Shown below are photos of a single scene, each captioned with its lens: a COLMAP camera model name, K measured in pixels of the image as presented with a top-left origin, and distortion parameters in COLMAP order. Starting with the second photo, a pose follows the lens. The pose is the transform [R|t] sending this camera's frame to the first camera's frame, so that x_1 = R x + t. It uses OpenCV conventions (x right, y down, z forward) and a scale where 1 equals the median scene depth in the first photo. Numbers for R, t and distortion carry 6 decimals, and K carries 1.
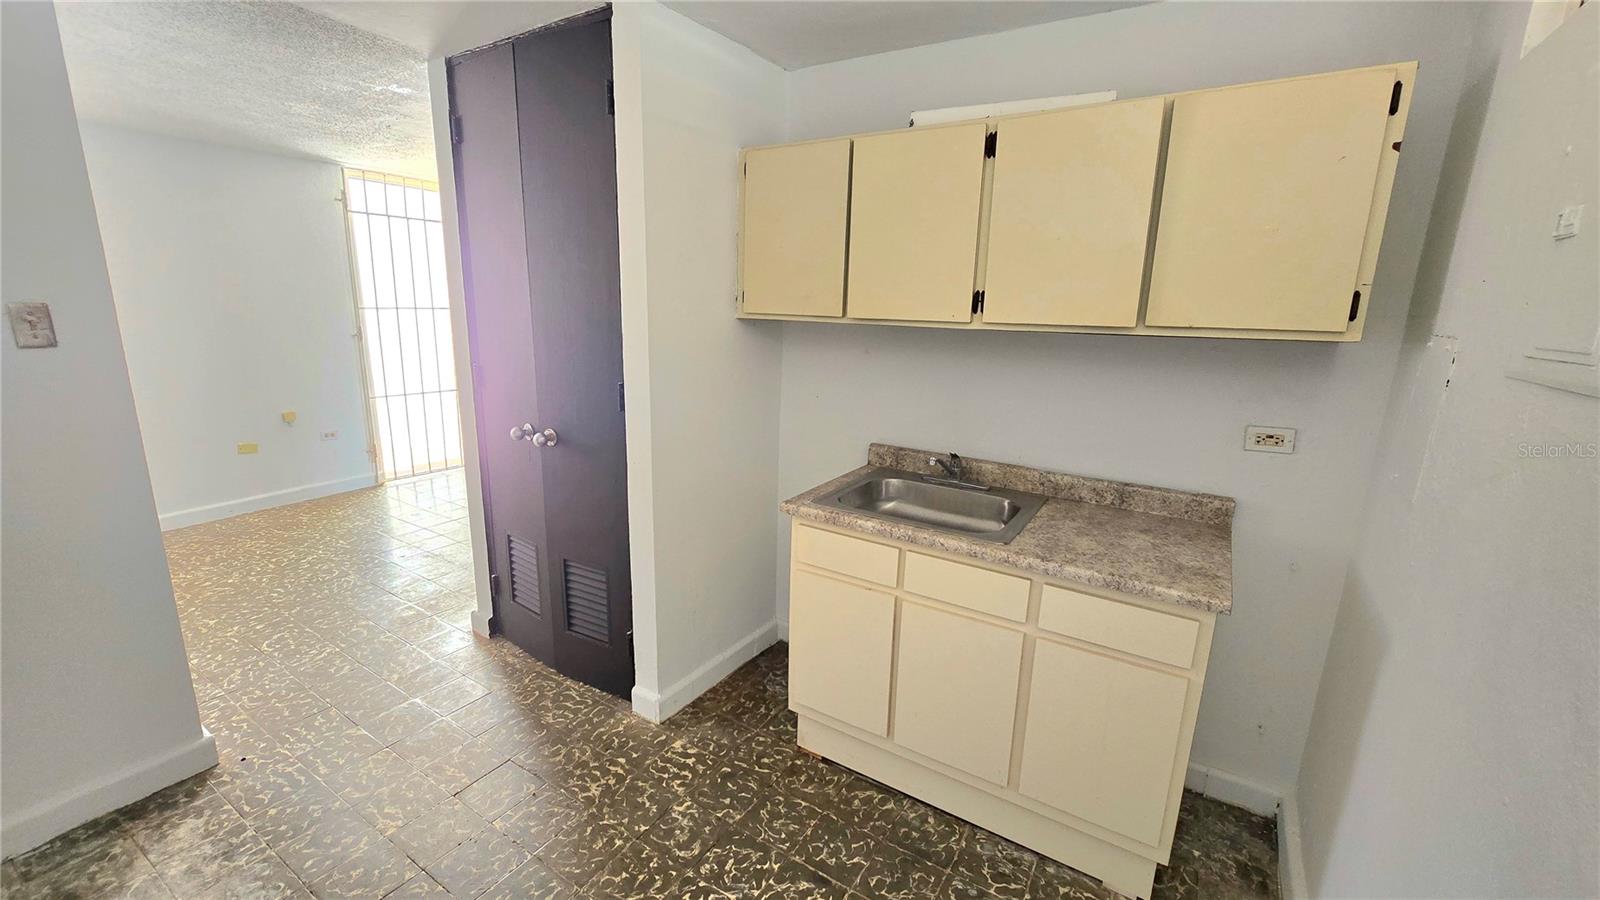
lens RADIAL K [[653.7, 0, 798.6], [0, 653.7, 451.7], [0, 0, 1]] dist [-0.006934, 0.000335]
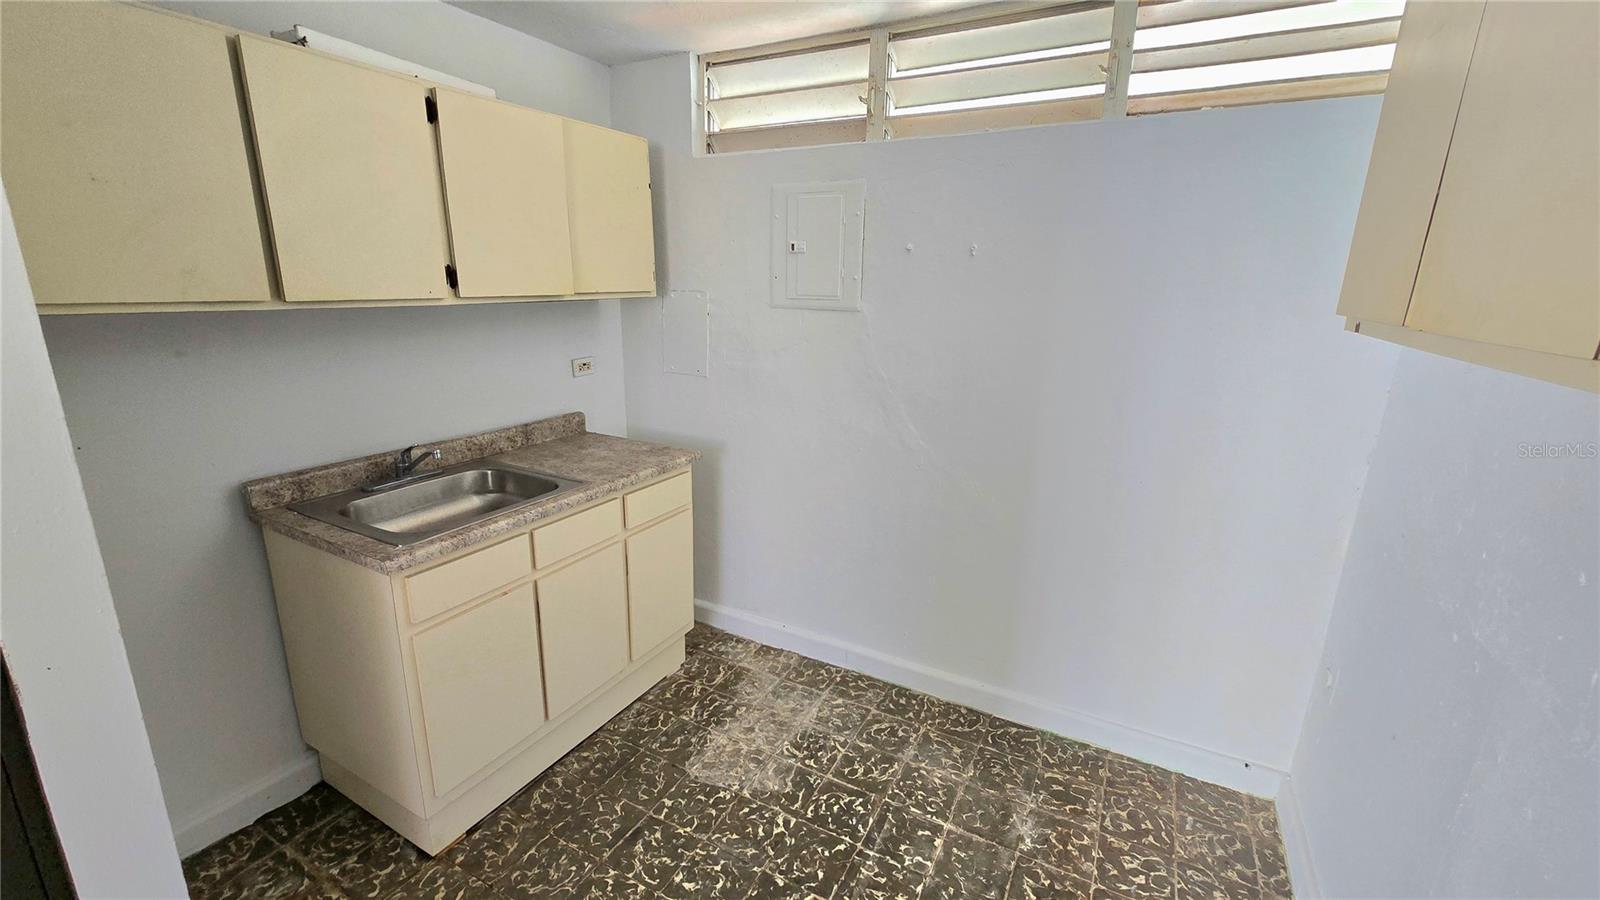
lens RADIAL K [[657.3, 0, 800.0], [0, 657.3, 450.0], [0, 0, 1]] dist [-0.002389, -0.000001]
pose [[-0.069578, -0.278018, 0.958053, -0.767323], [0.205607, 0.935764, 0.286482, -0.162870], [-0.976158, 0.216915, -0.007946, 0.565664]]
